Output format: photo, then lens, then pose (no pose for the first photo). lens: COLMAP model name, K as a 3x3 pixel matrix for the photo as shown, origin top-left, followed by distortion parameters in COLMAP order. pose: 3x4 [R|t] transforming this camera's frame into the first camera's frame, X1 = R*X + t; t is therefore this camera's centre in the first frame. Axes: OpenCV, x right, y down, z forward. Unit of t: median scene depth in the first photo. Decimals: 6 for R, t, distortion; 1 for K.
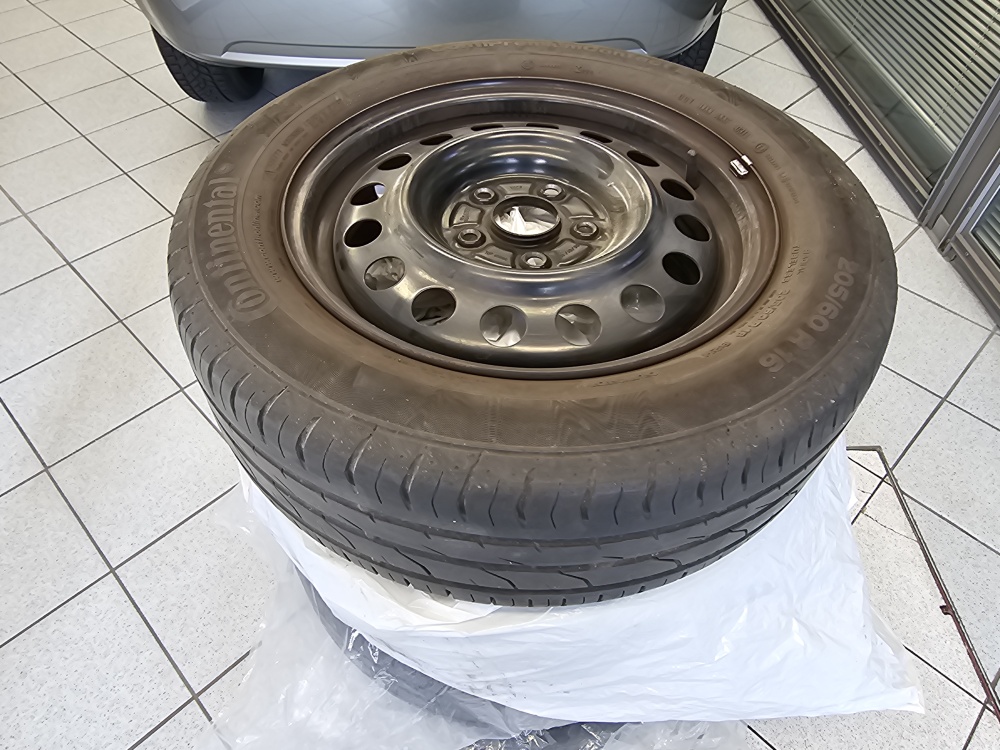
lens RADIAL K [[691.6, 0, 504.4], [0, 691.6, 374.9], [0, 0, 1]] dist [-0.010179, 0.010329]
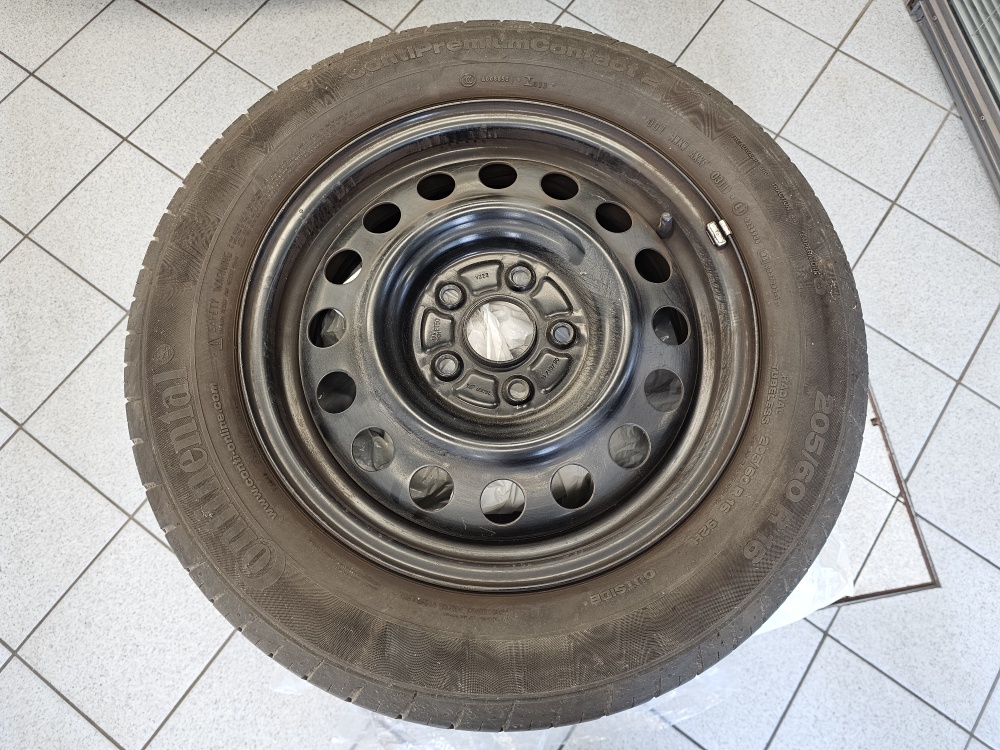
lens RADIAL K [[675.5, 0, 532.6], [0, 675.5, 368.5], [0, 0, 1]] dist [0.056289, -0.064239]
pose [[0.986348, -0.148963, 0.070198, 0.001083], [0.106229, 0.901300, 0.419969, -0.553594], [-0.125830, -0.406779, 0.904819, 0.122421]]
